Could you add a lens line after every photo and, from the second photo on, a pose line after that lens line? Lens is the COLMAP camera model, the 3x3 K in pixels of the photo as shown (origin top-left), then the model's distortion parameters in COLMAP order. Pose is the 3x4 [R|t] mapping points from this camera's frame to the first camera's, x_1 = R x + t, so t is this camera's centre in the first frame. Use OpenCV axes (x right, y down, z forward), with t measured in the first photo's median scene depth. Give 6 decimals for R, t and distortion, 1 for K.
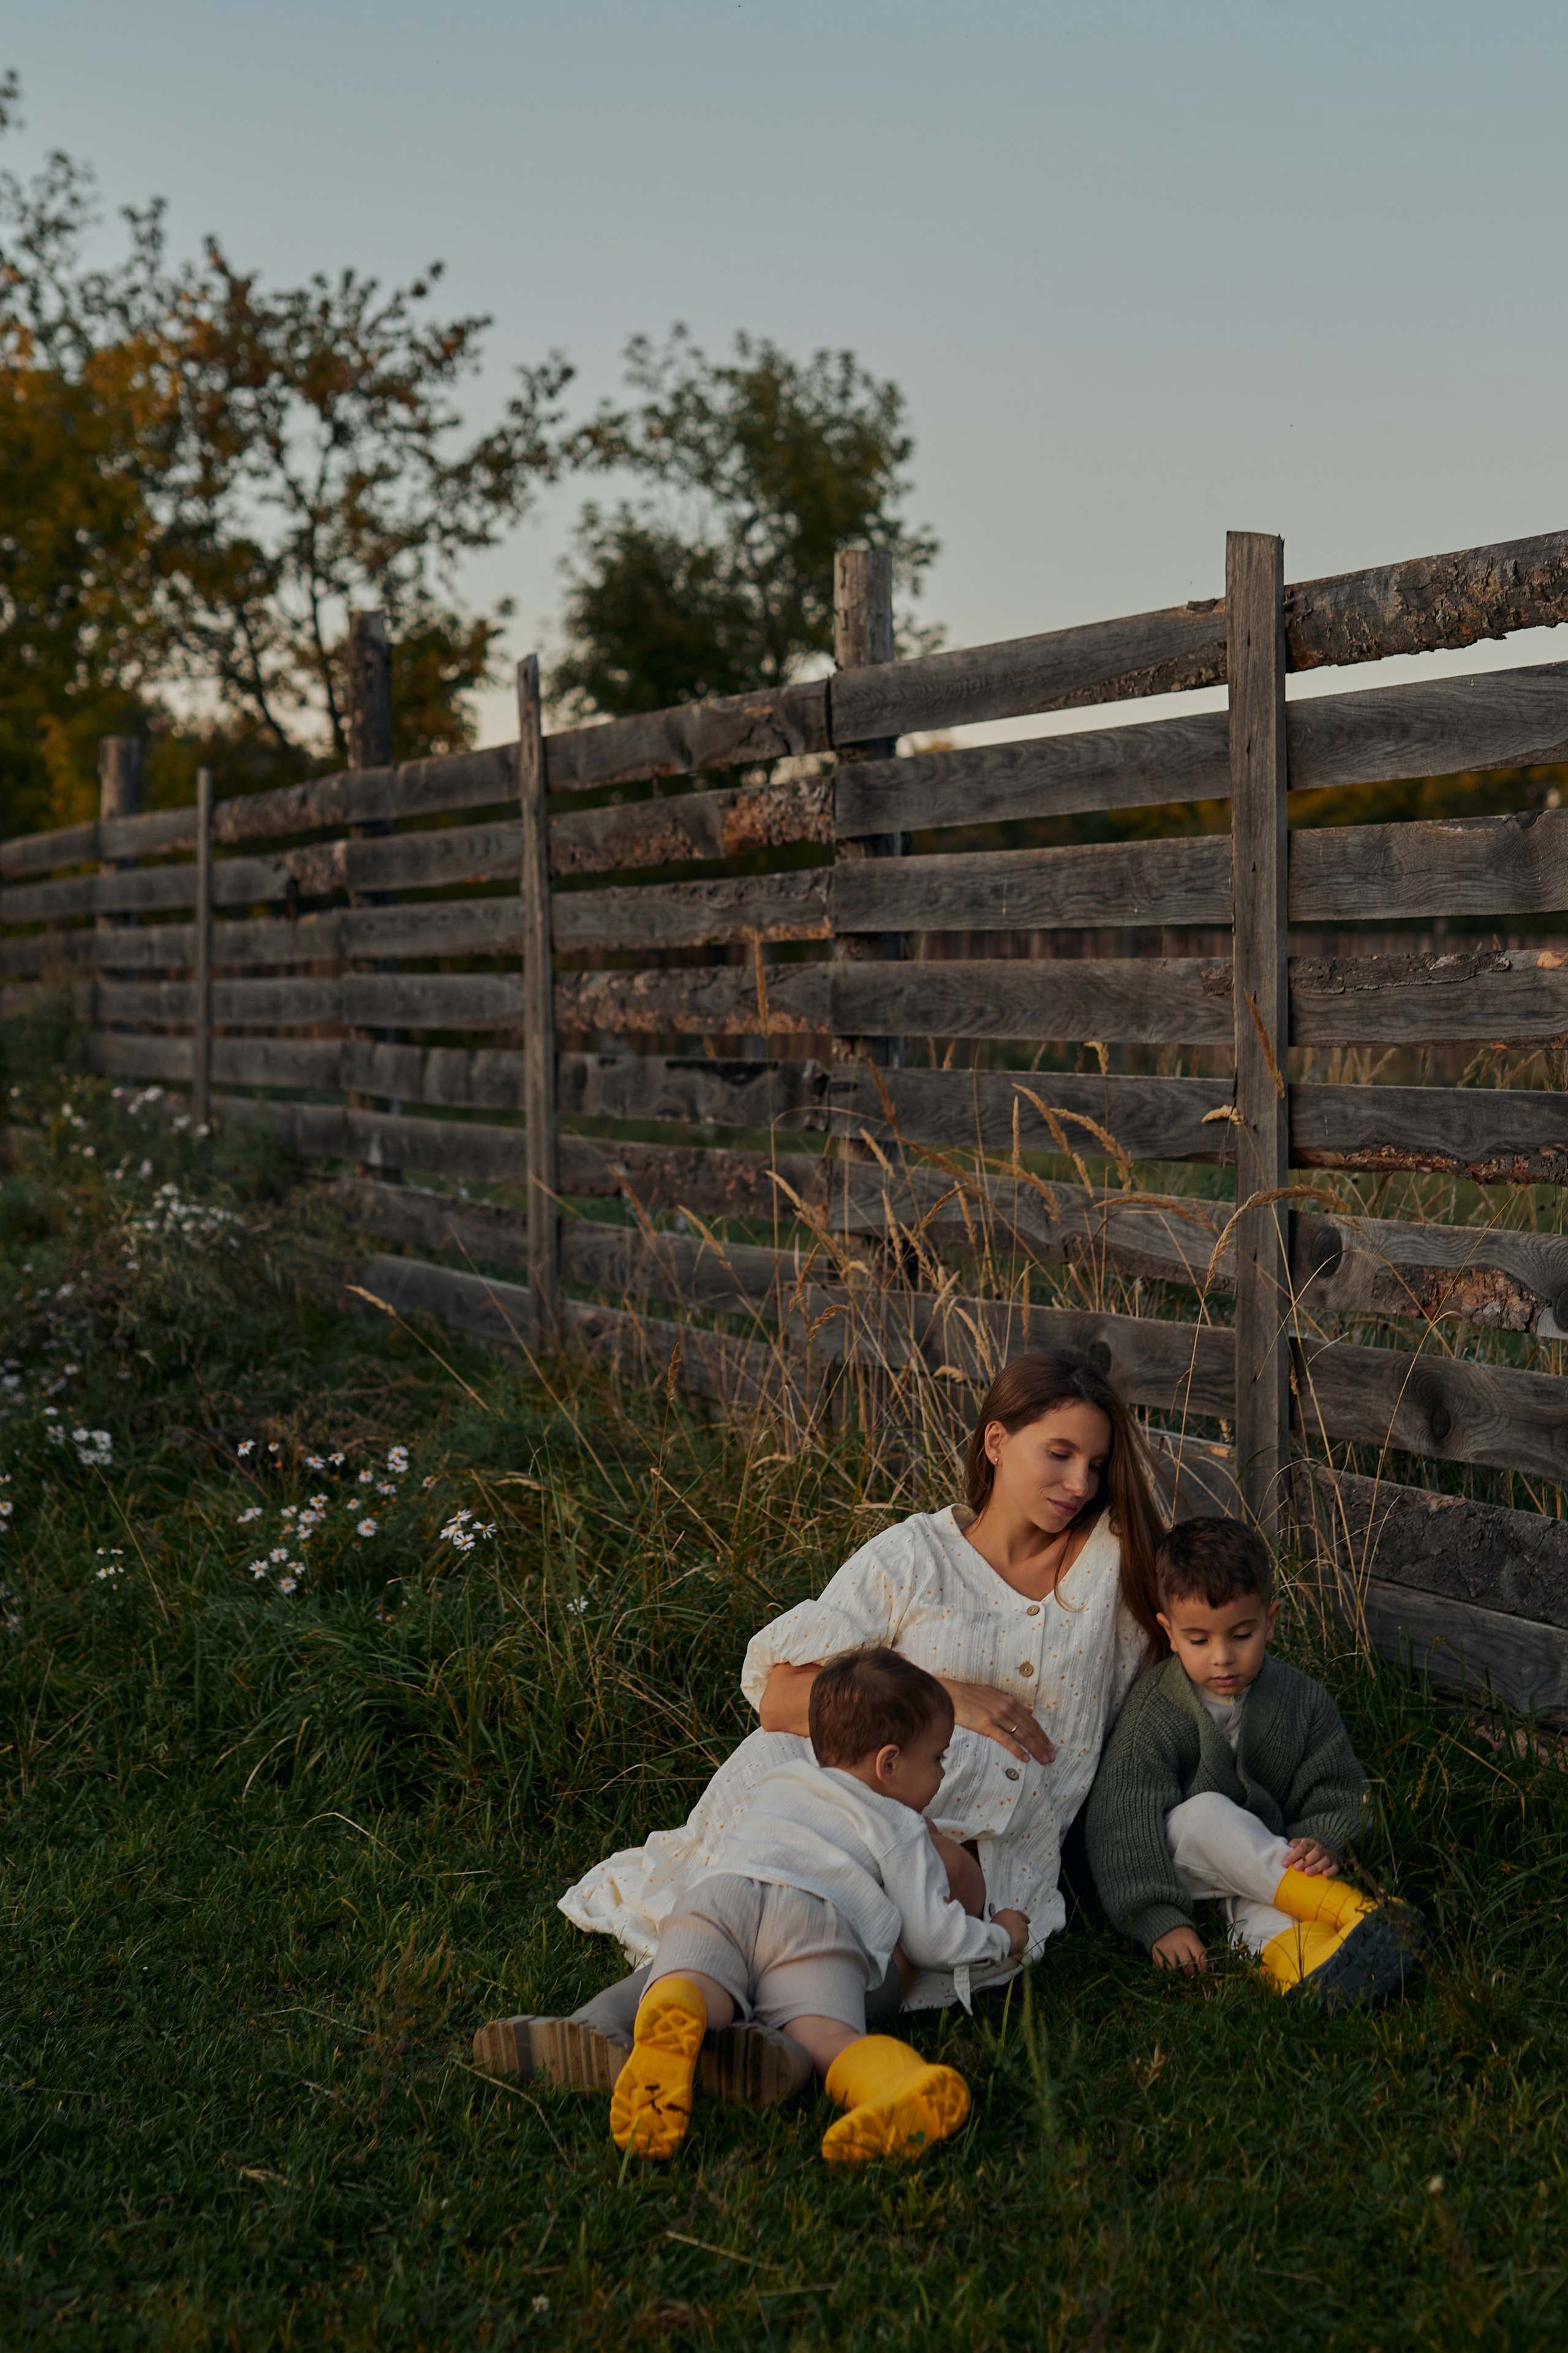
lens RADIAL K [[3665.0, 0, 786.8], [0, 3665.0, 1029.0], [0, 0, 1]] dist [-0.002148, -0.032778]
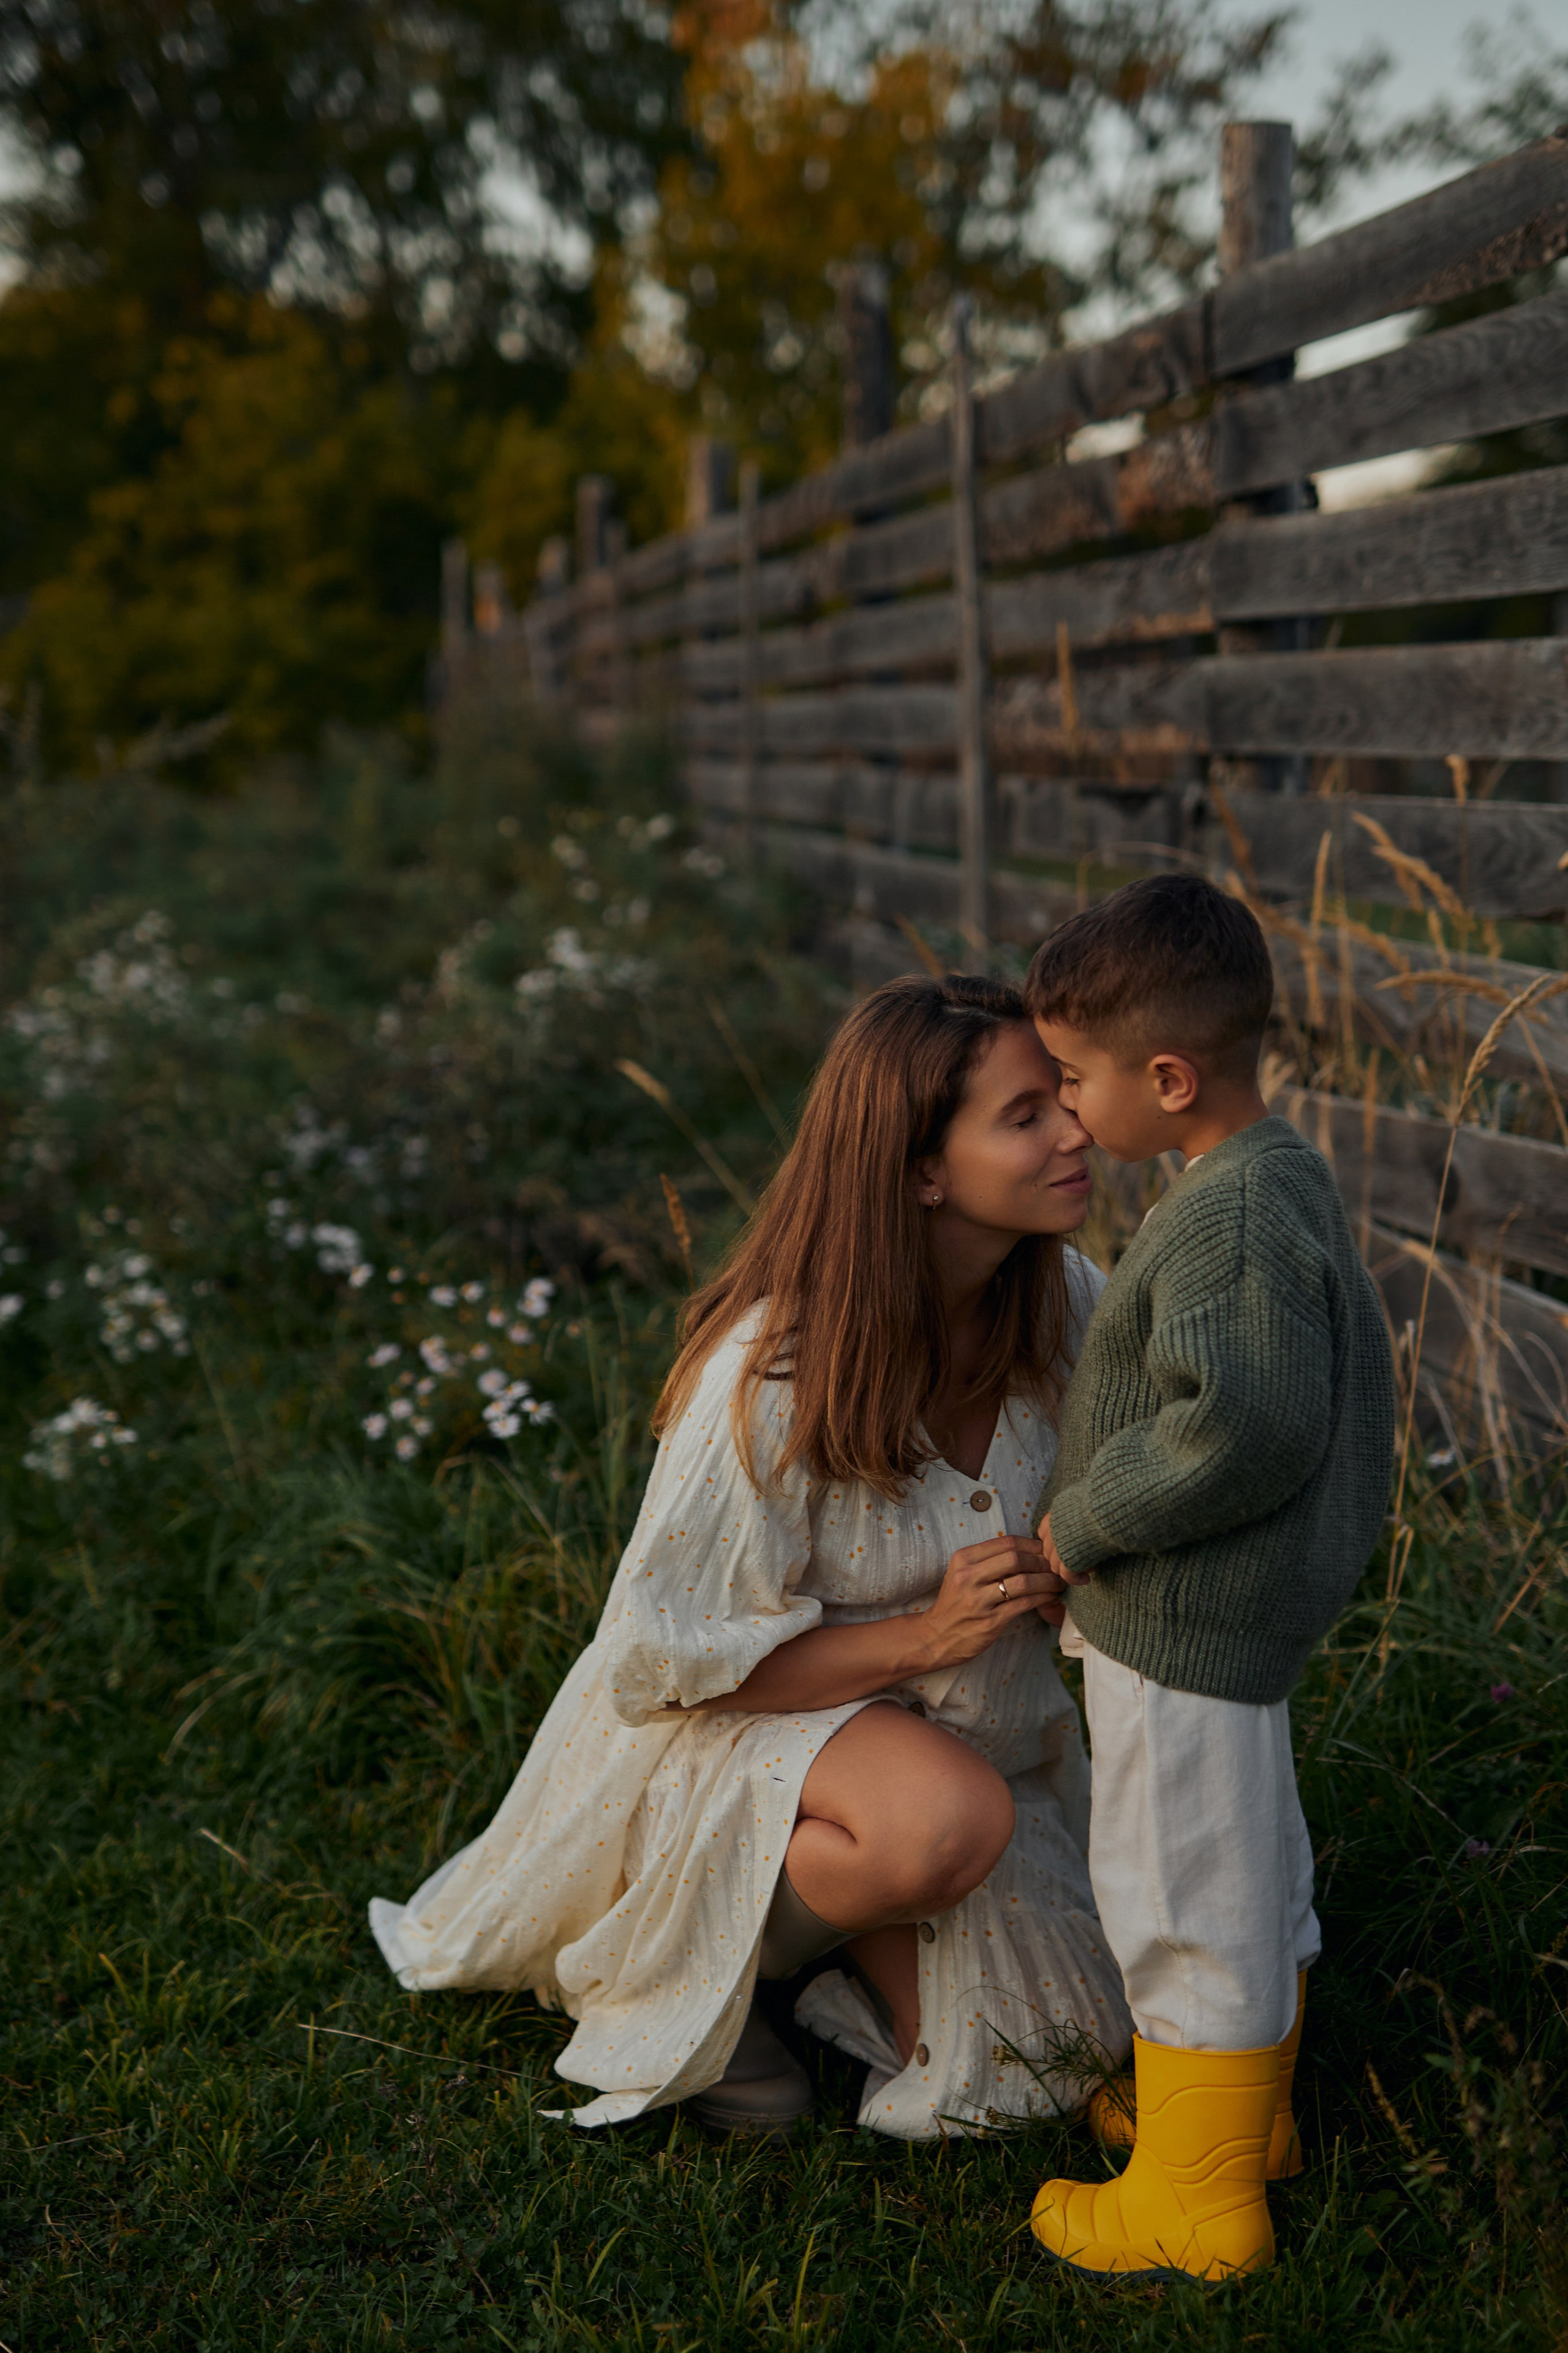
lens RADIAL K [[3523.0, 0, 784.0], [0, 3523.0, 1176.5], [0, 0, 1]] dist [-0.014016, 0.054817]
pose [[0.969149, 0.018898, -0.245749, 0.094078], [0.010375, 0.993045, 0.117278, 0.001981], [0.246256, -0.116209, 0.962213, 0.200422]]
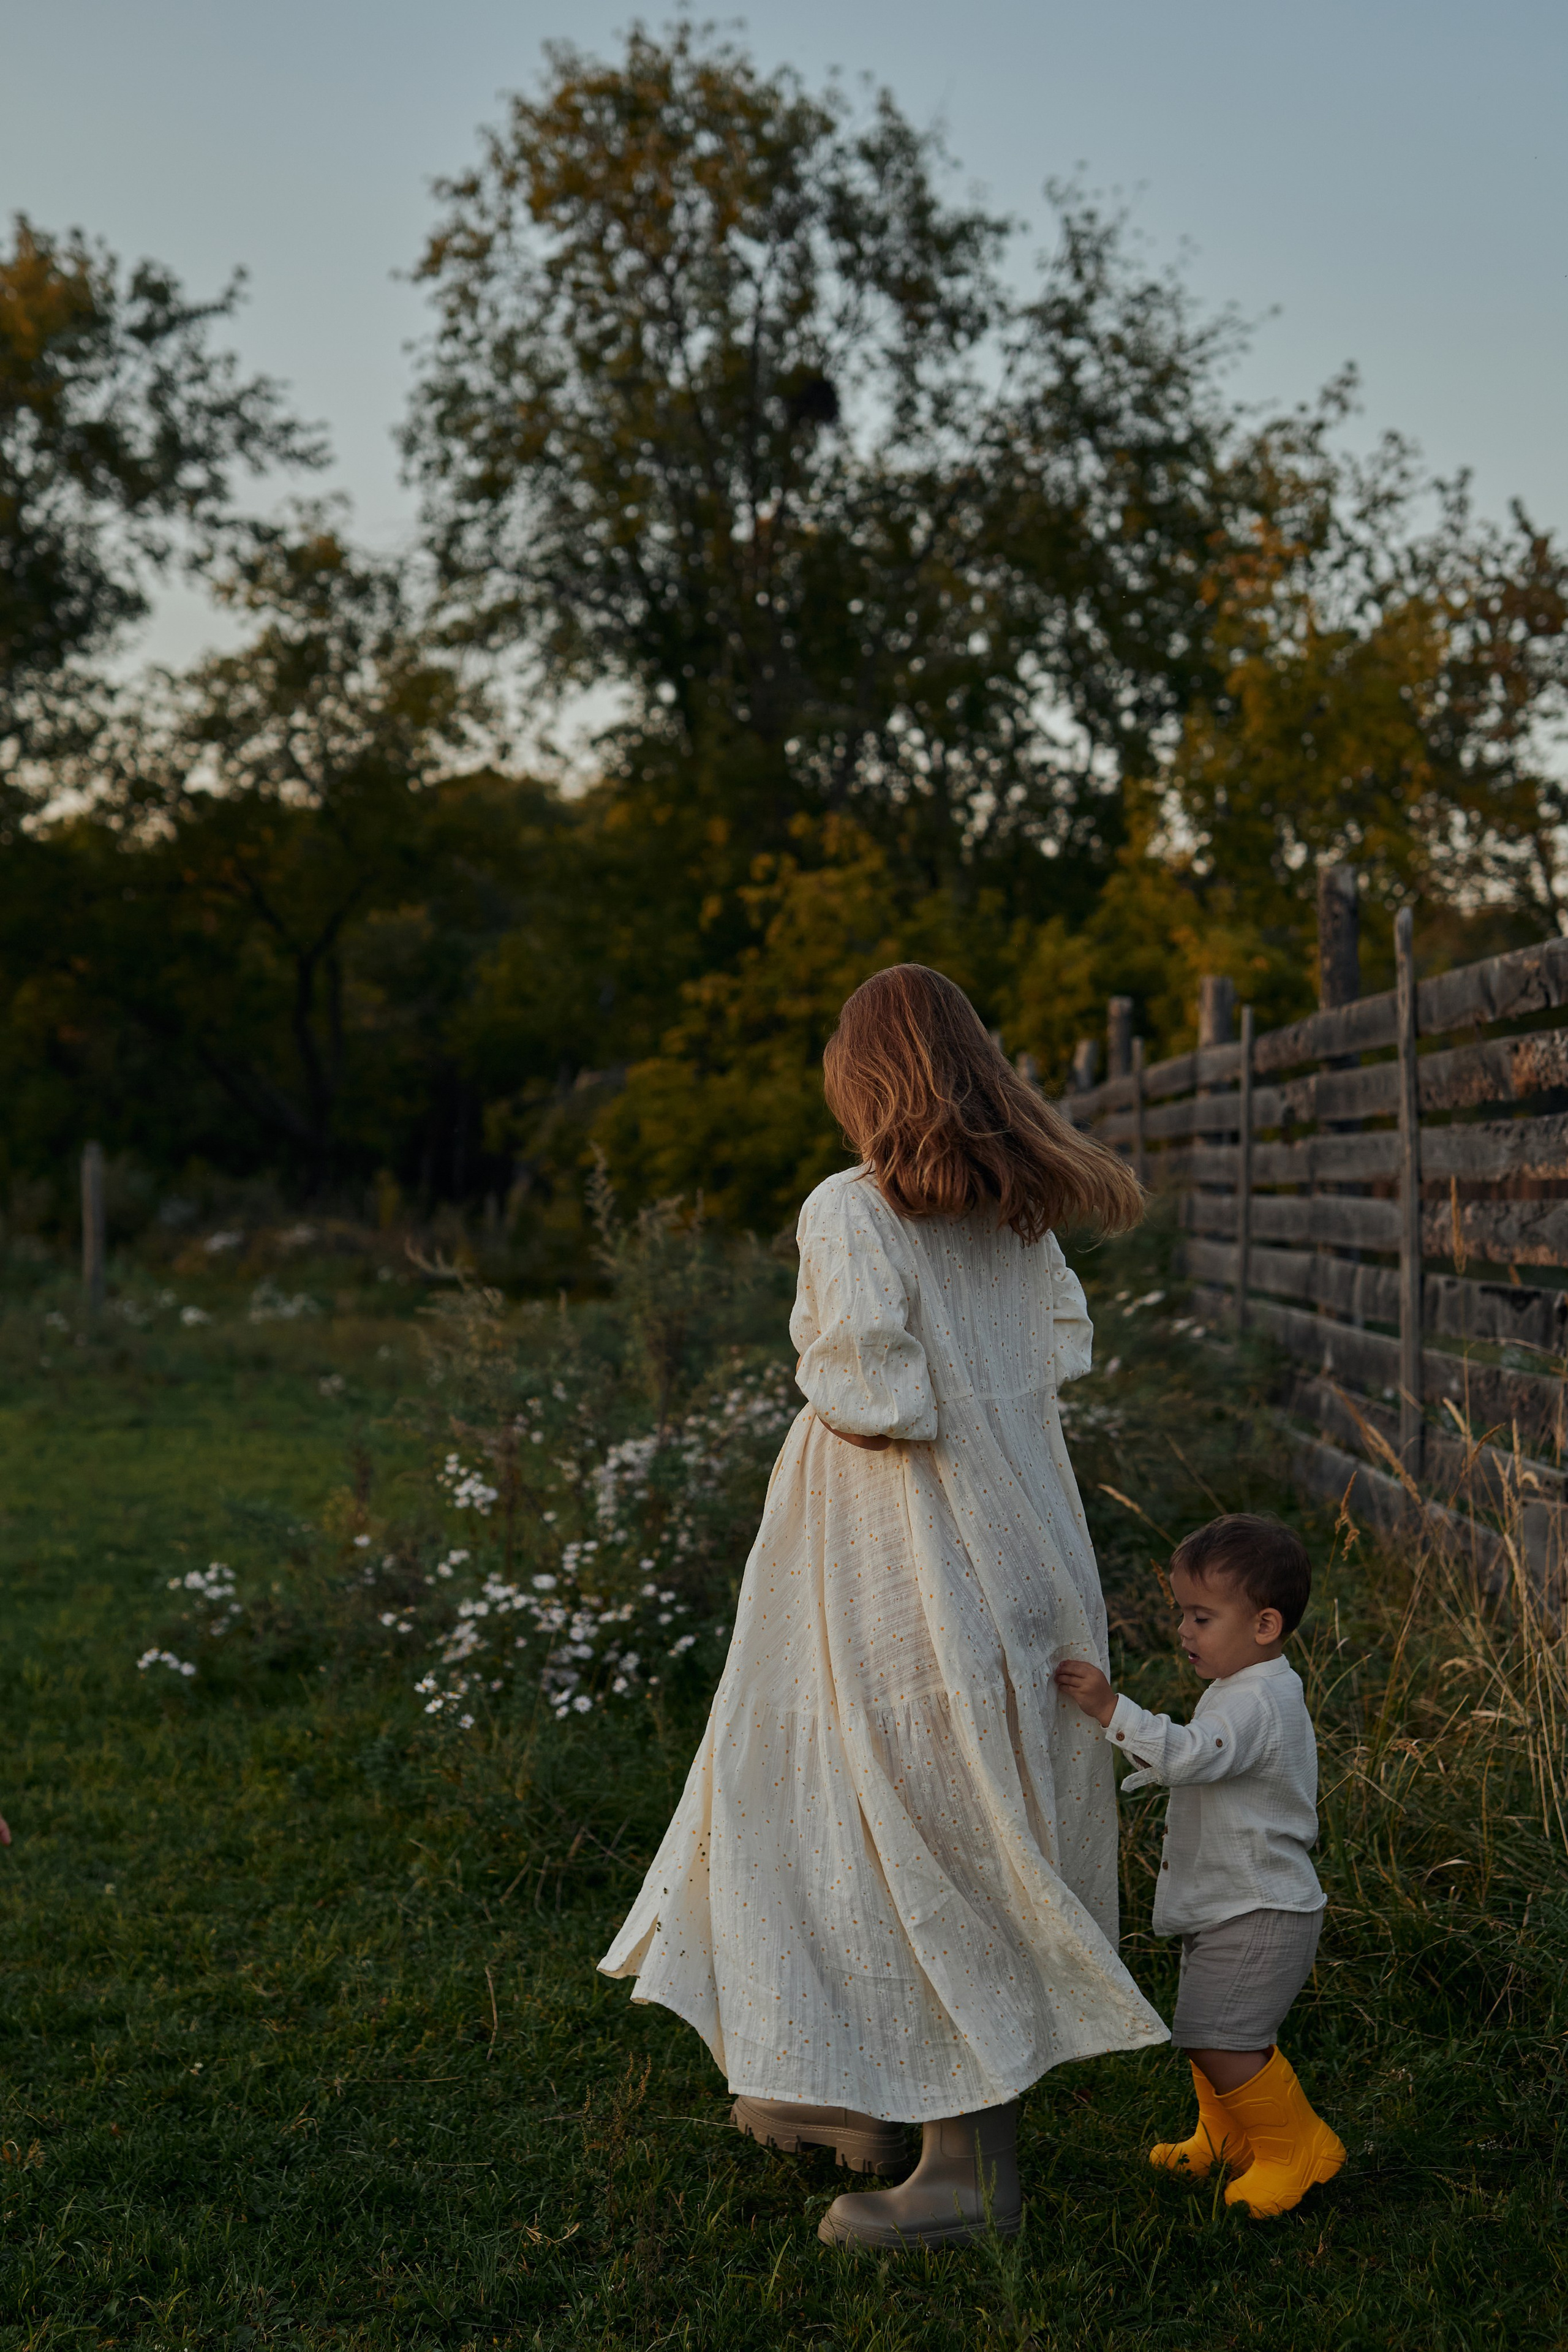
lens RADIAL K [[3323.6, 0, 797.4], [0, 3323.6, 1219.1], [0, 0, 1]] dist [-0.014888, 0.013660]
pose [[0.922248, 0.011216, -0.386436, 0.150817], [-0.010827, 0.999936, 0.003184, -0.011341], [0.386447, 0.001248, 0.922311, 0.015545]]
